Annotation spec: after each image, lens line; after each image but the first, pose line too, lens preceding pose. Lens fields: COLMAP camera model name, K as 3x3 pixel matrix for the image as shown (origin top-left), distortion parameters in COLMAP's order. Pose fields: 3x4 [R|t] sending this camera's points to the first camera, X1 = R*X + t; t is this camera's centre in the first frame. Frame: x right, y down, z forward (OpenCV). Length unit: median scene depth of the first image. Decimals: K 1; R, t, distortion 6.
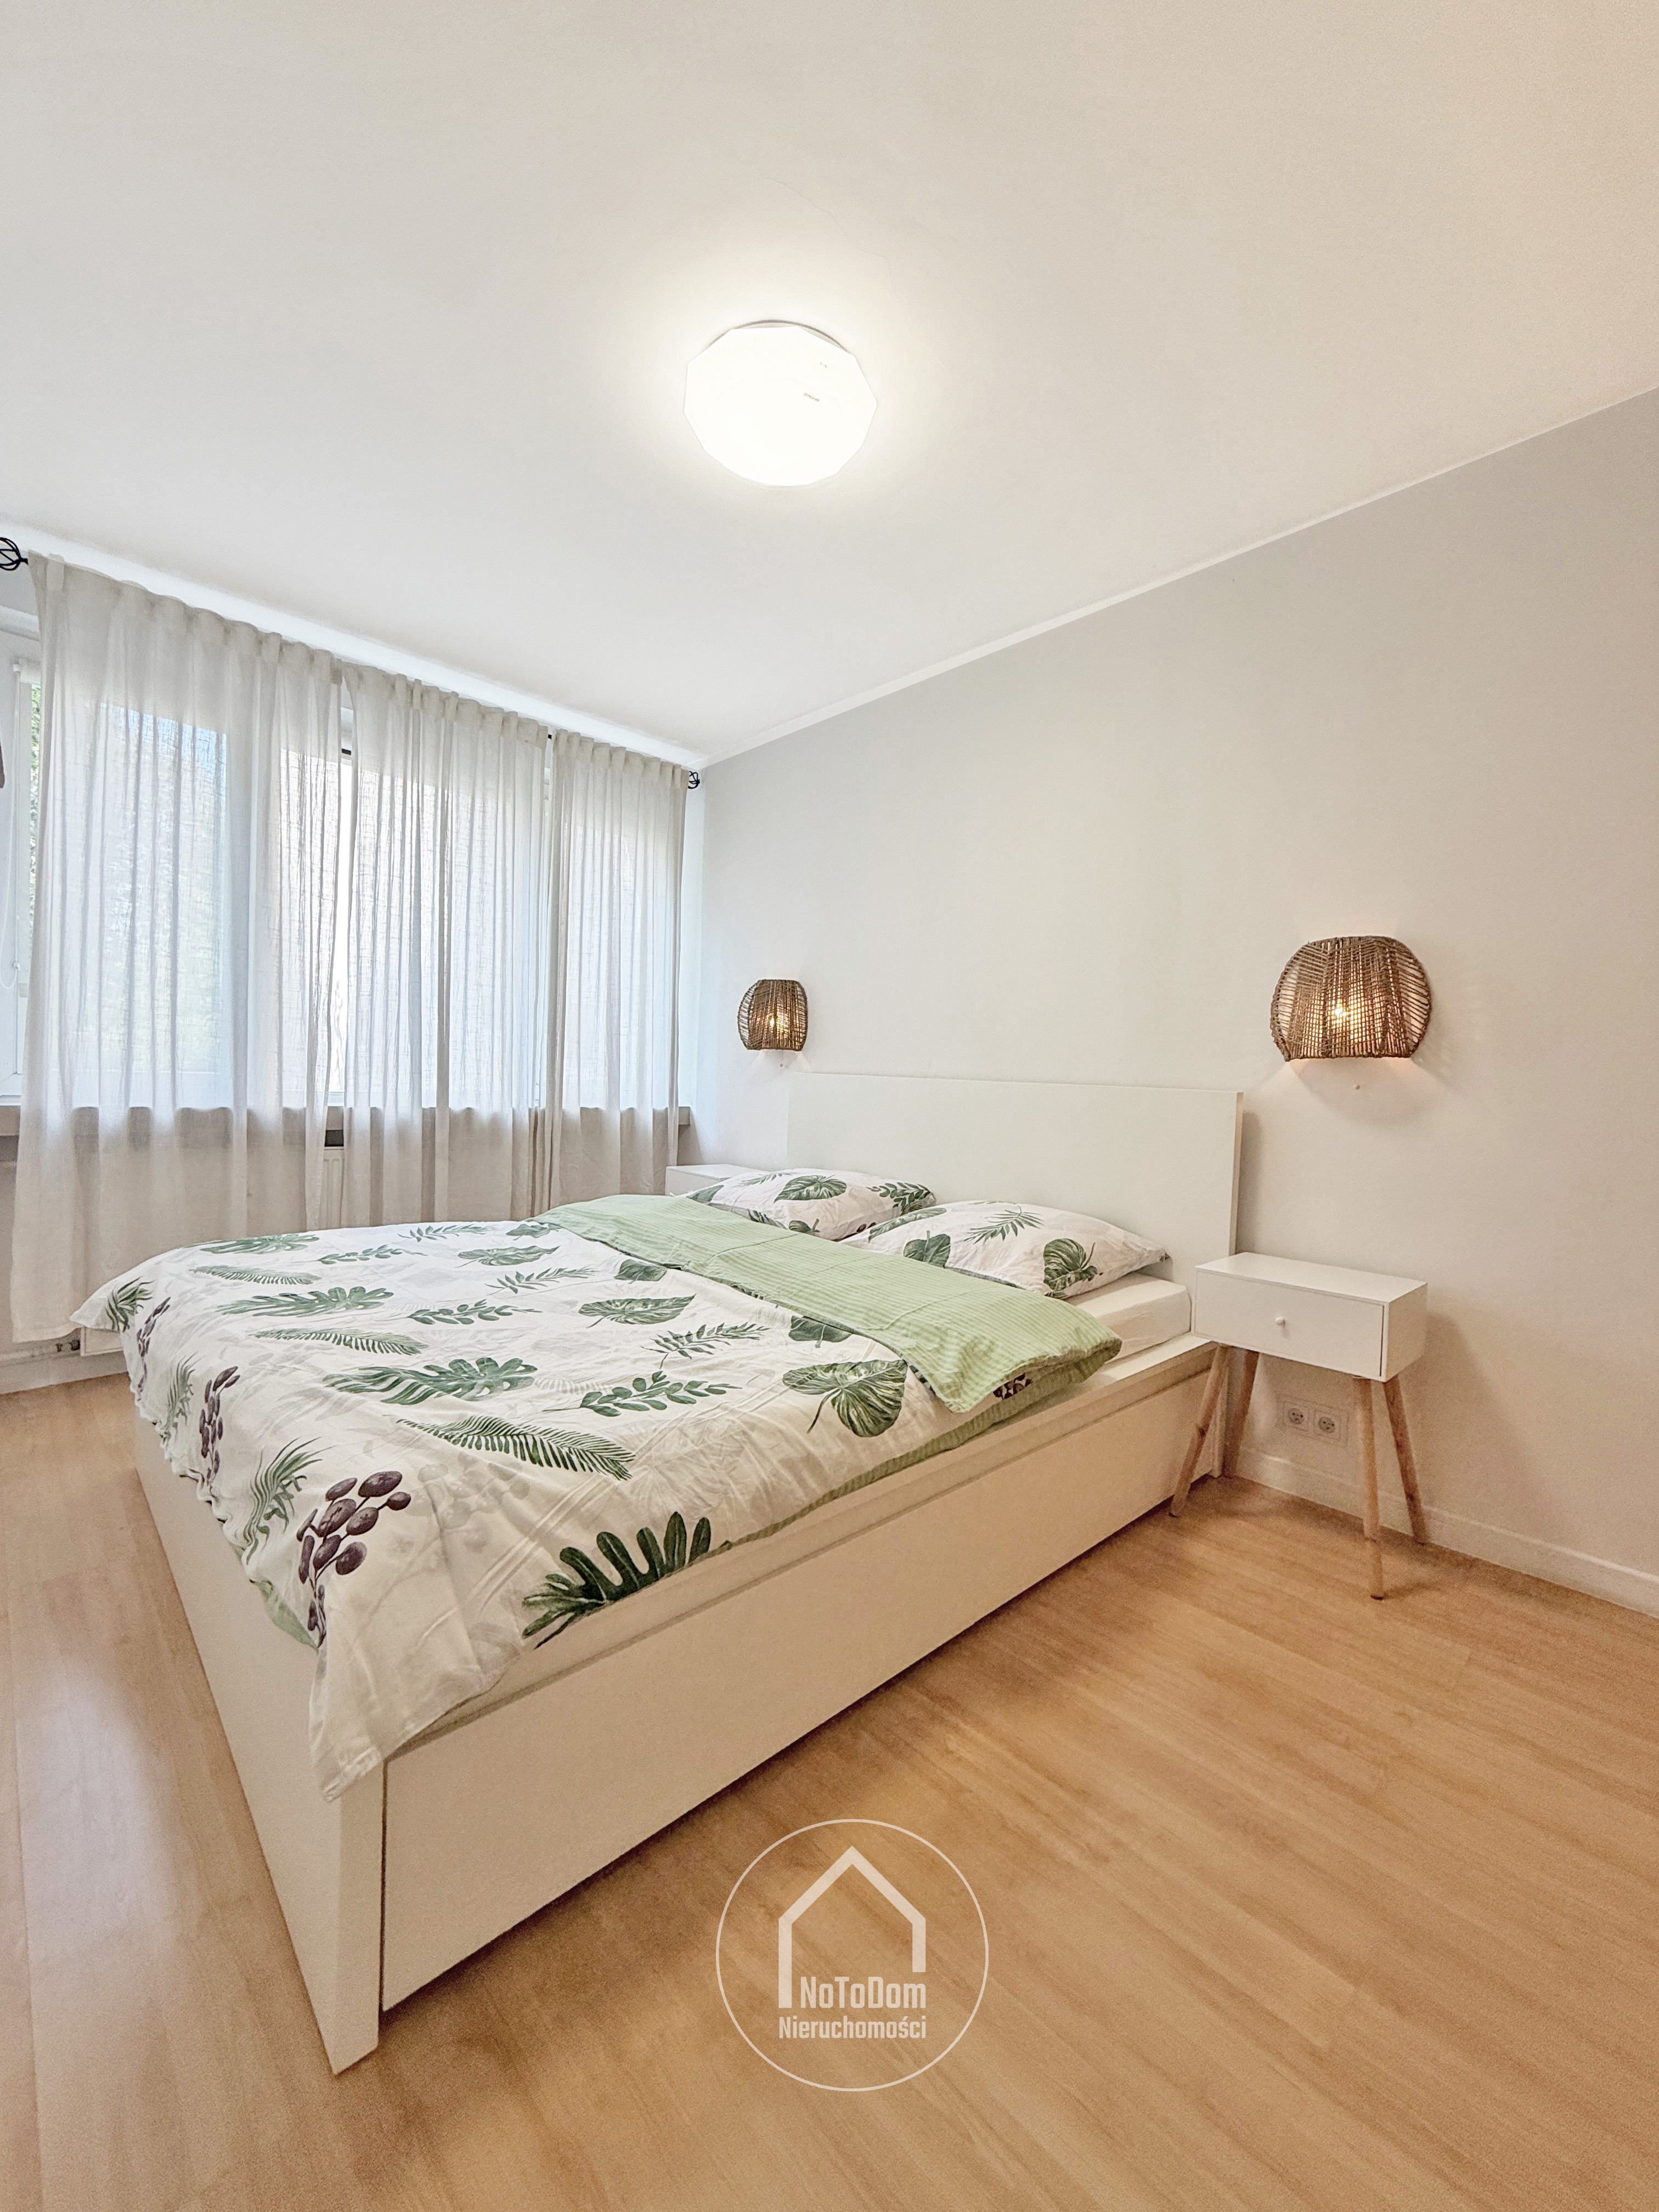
lens RADIAL K [[882.1, 0, 834.9], [0, 882.1, 1099.6], [0, 0, 1]] dist [-0.003808, 0.000367]
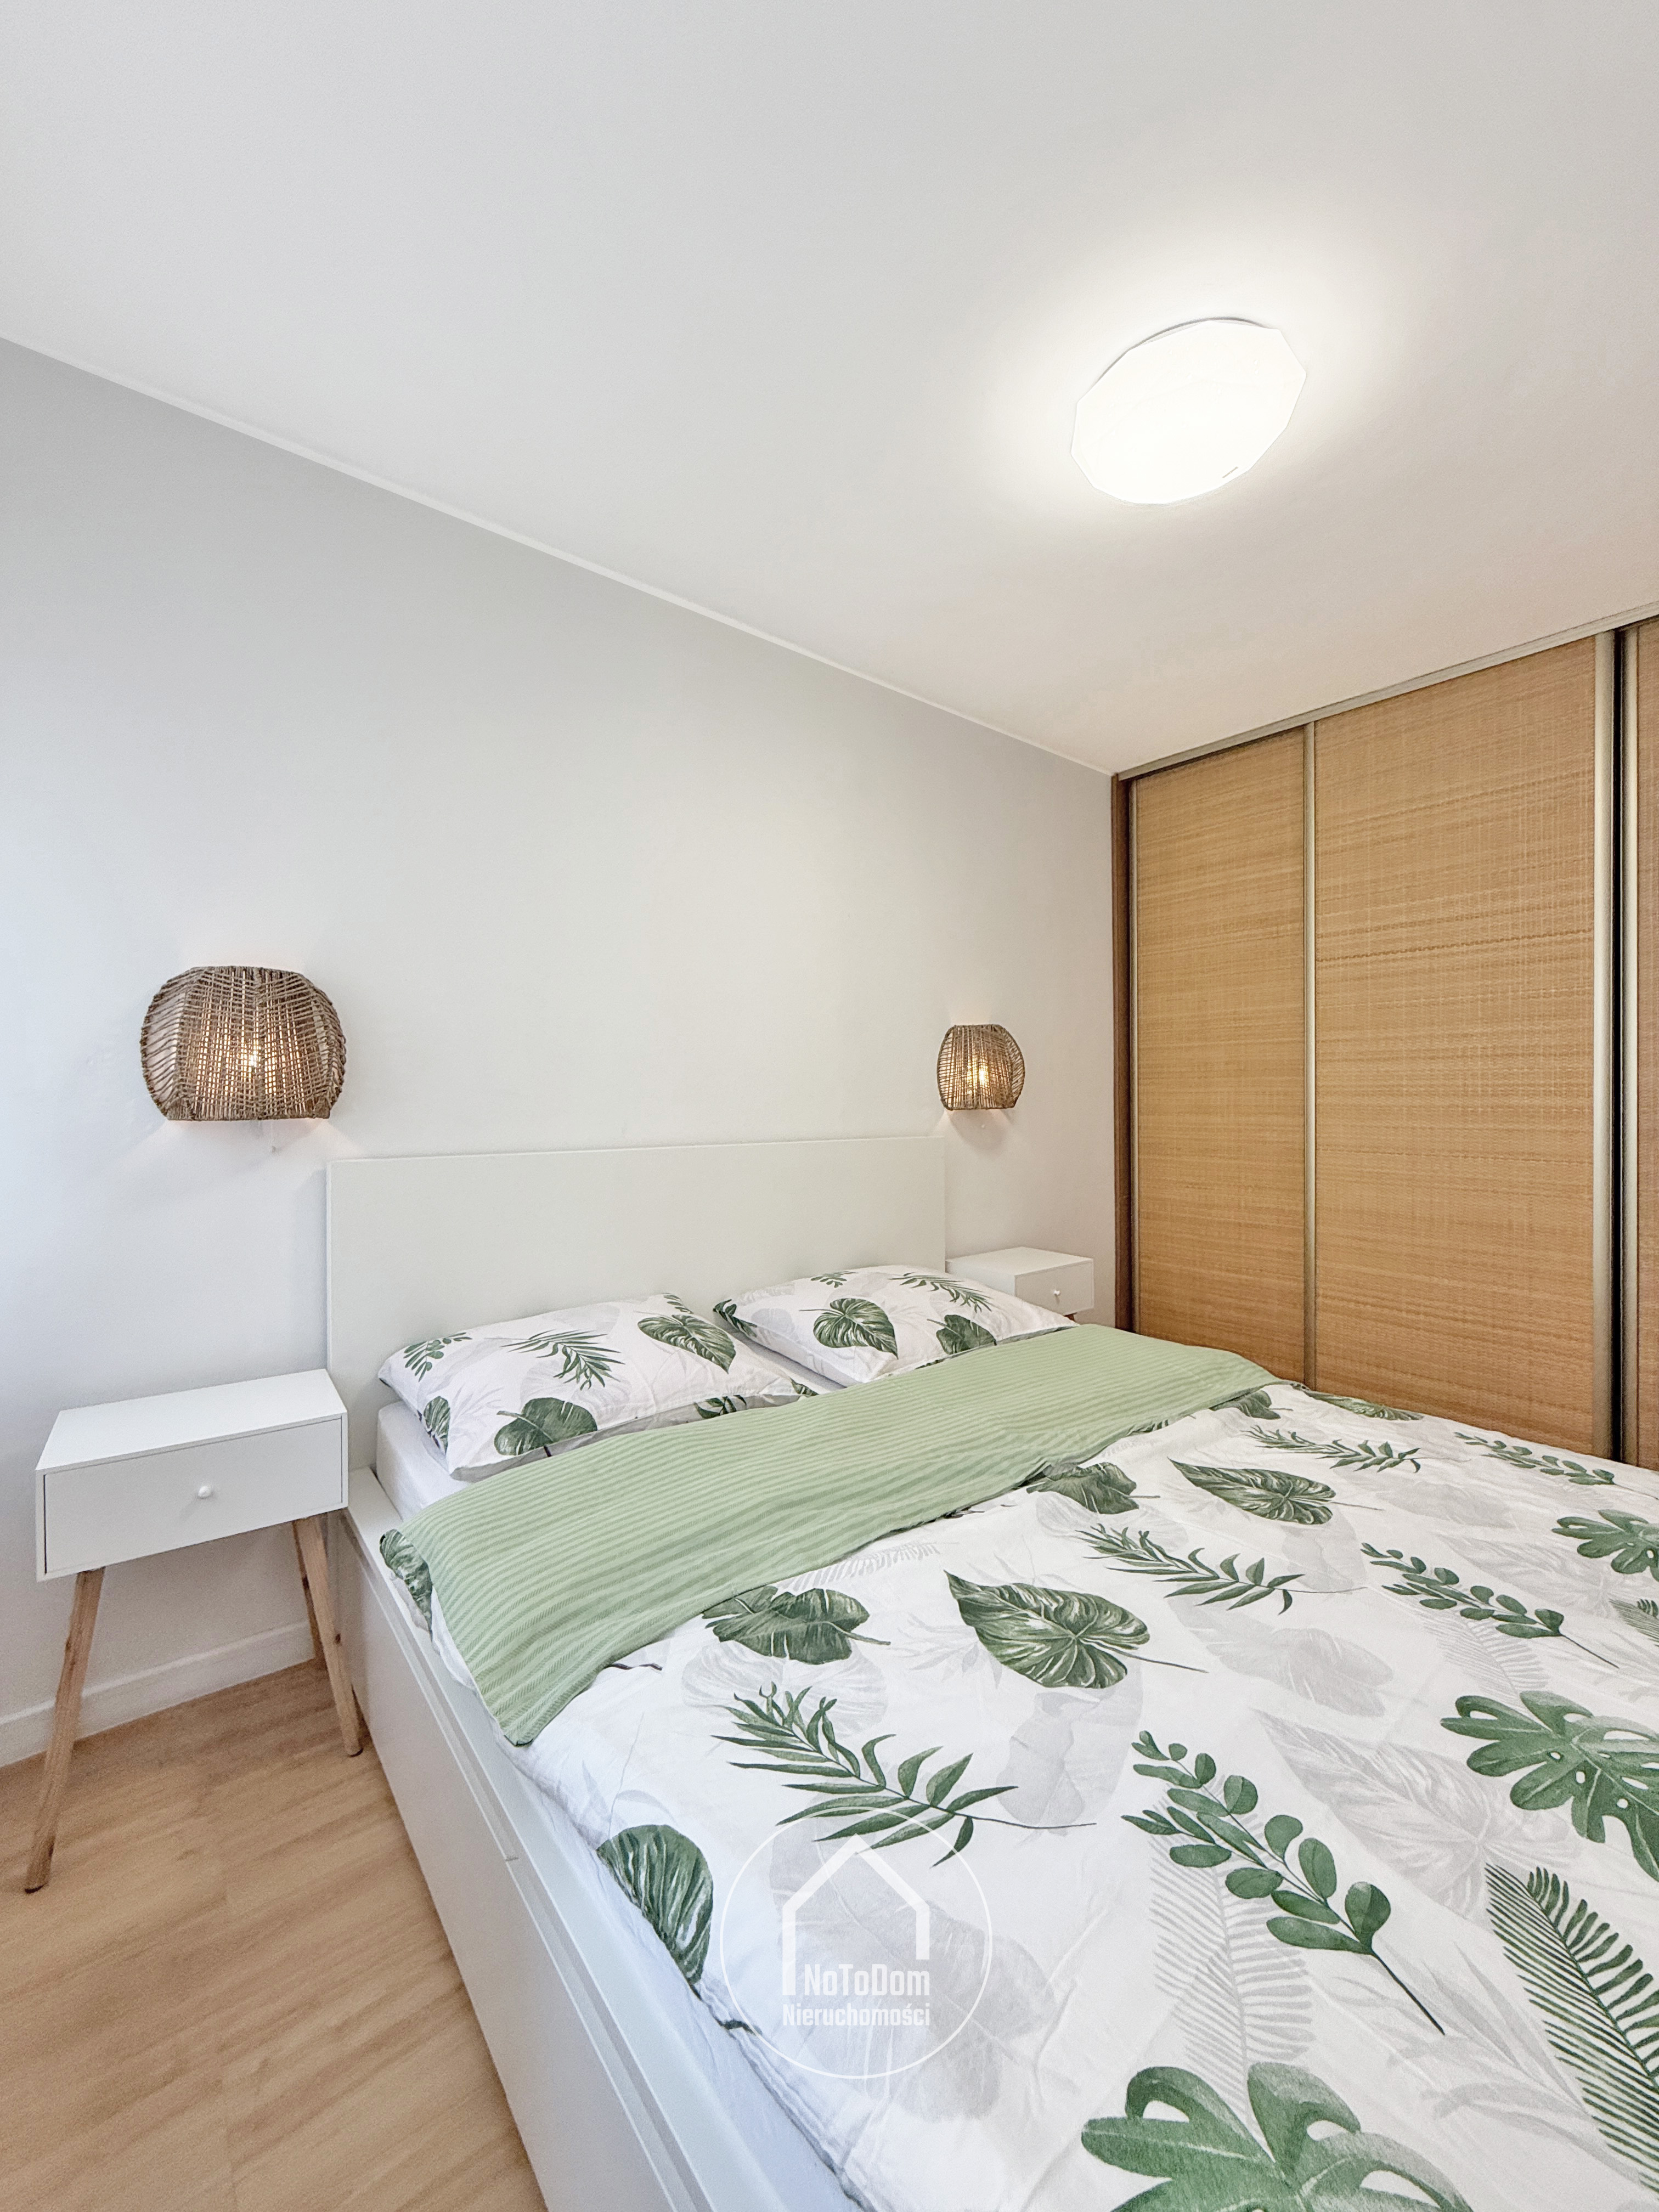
lens RADIAL K [[883.3, 0, 831.8], [0, 883.3, 1099.6], [0, 0, 1]] dist [-0.001614, 0.000128]
pose [[0.086326, -0.046580, 0.995177, -0.660777], [0.038693, 0.998310, 0.043370, -0.098675], [-0.995515, 0.034763, 0.087982, 0.850876]]
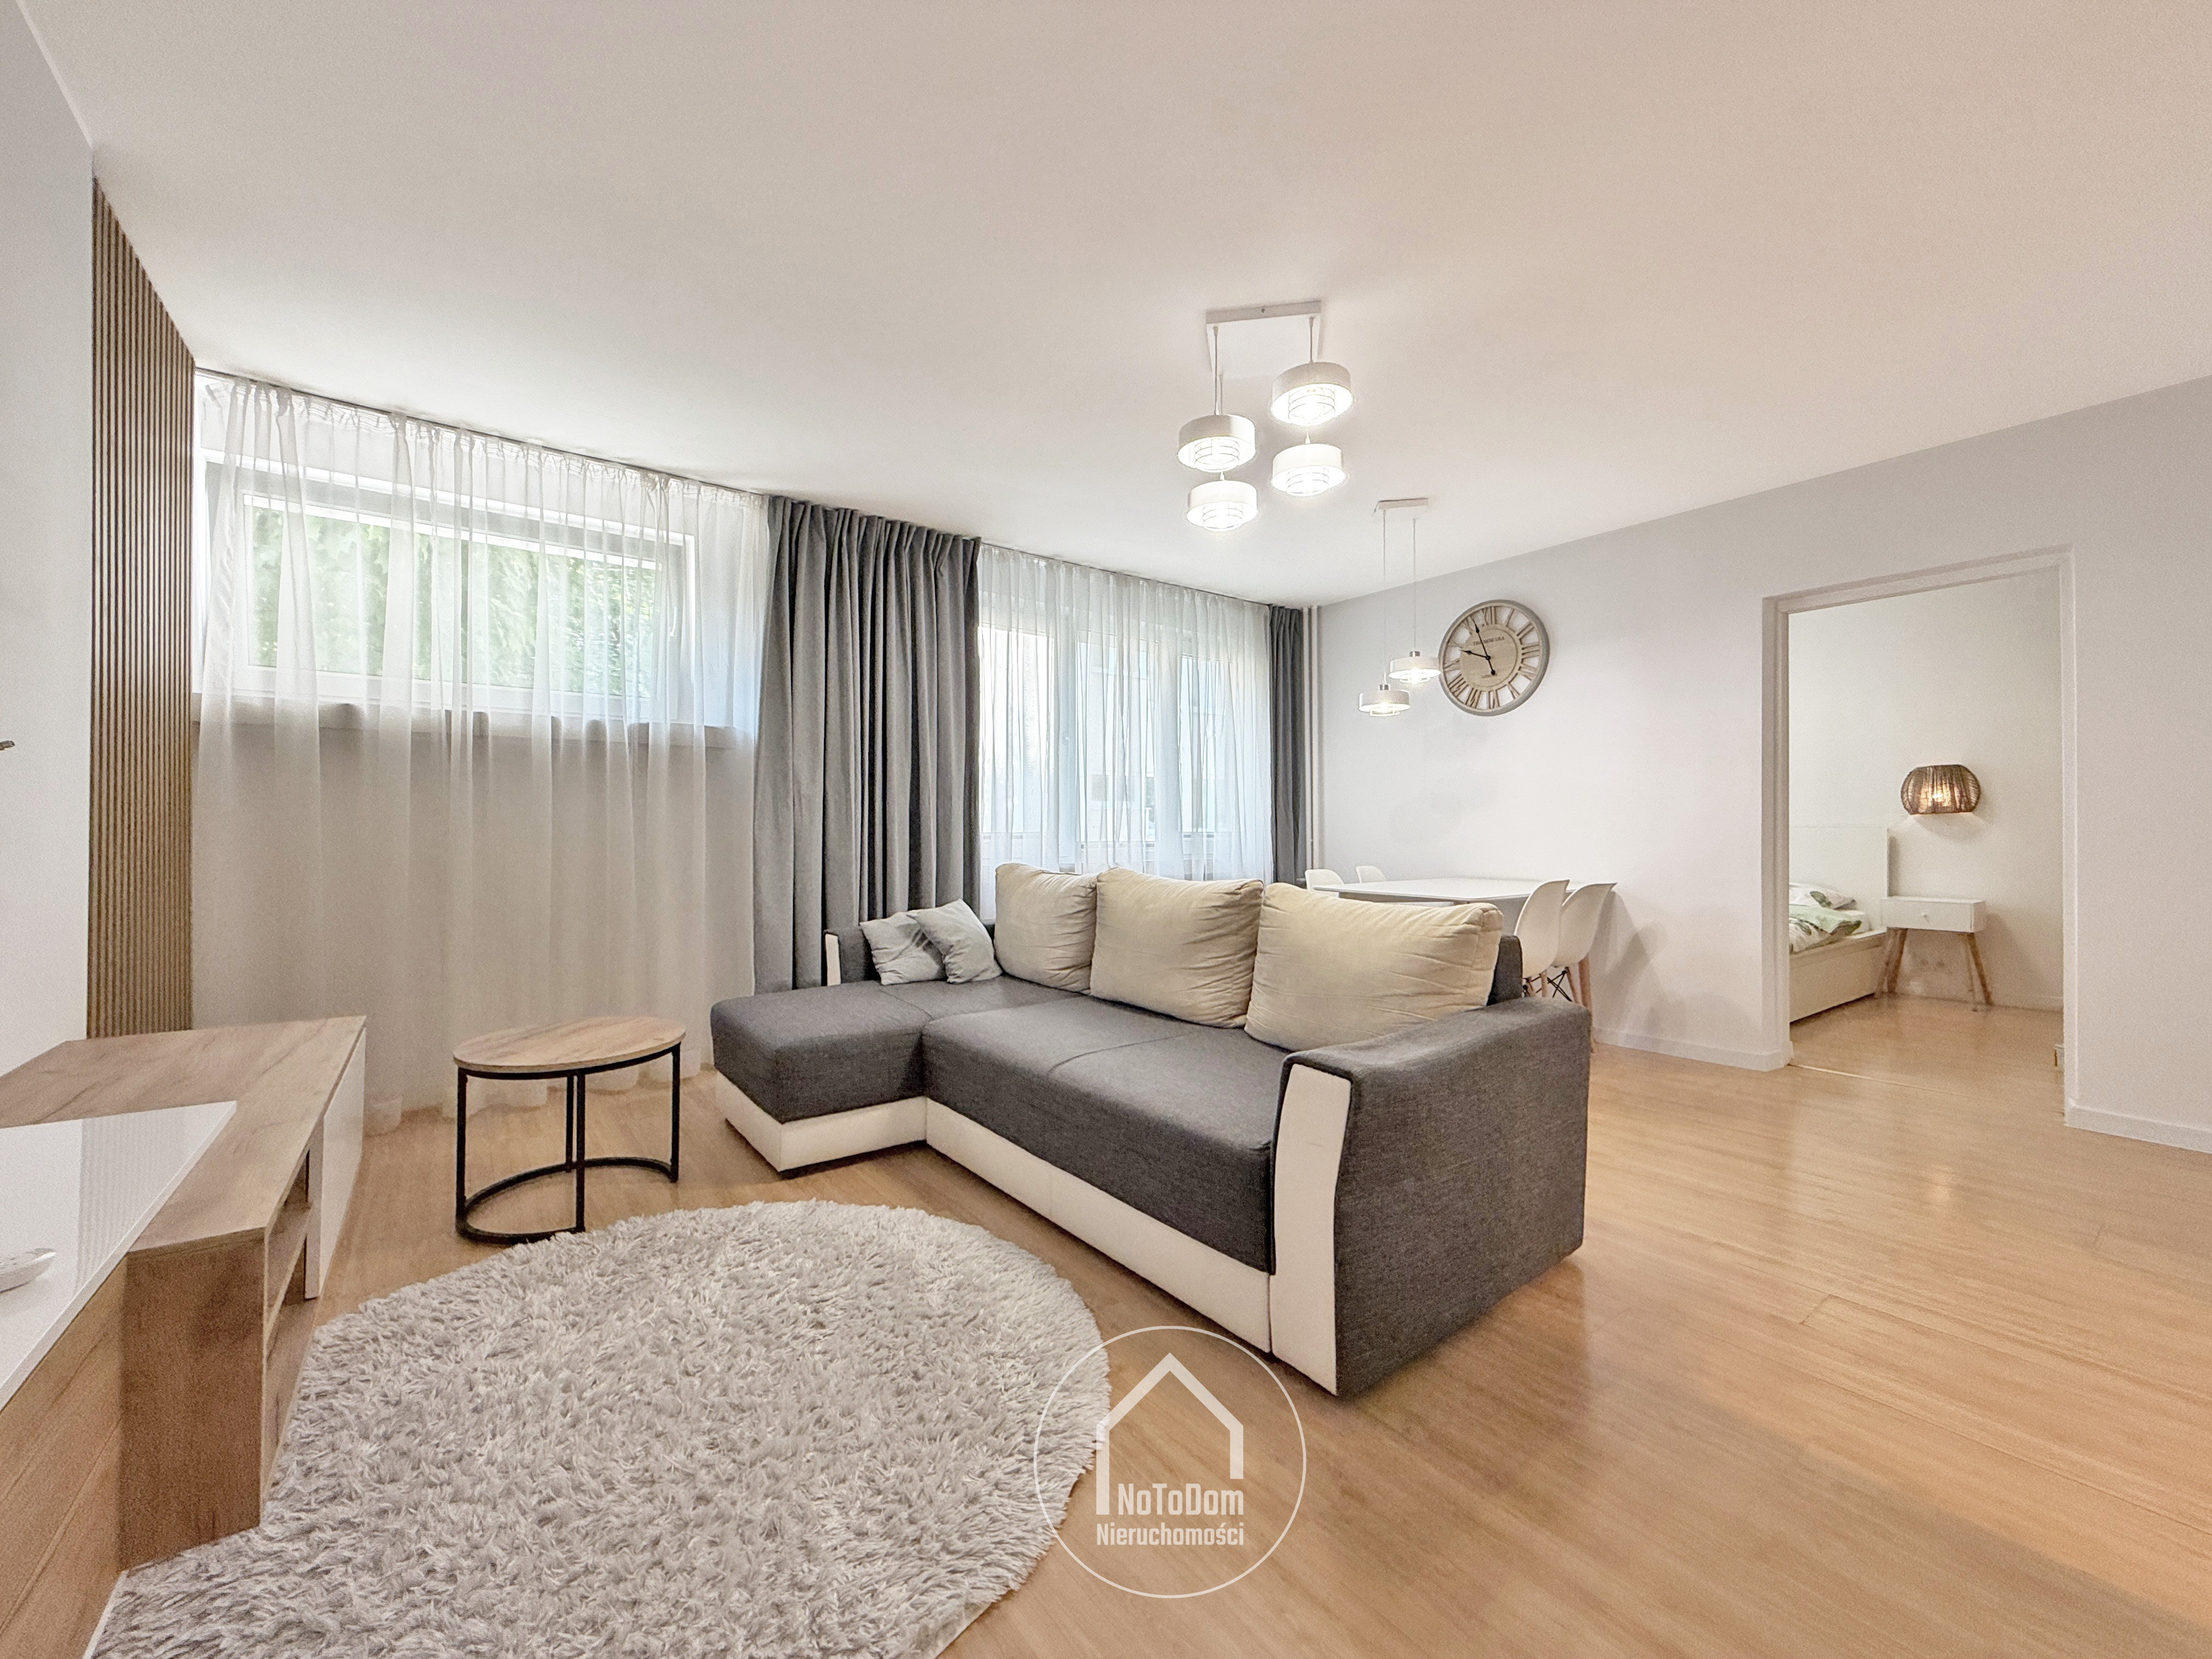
lens RADIAL K [[883.3, 0, 1103.0], [0, 883.3, 825.9], [0, 0, 1]] dist [-0.001614, 0.000128]
pose [[0.989066, -0.035744, -0.143073, -1.059617], [0.030624, 0.998815, -0.037828, 0.008370], [0.144256, 0.033033, 0.988989, -1.358548]]
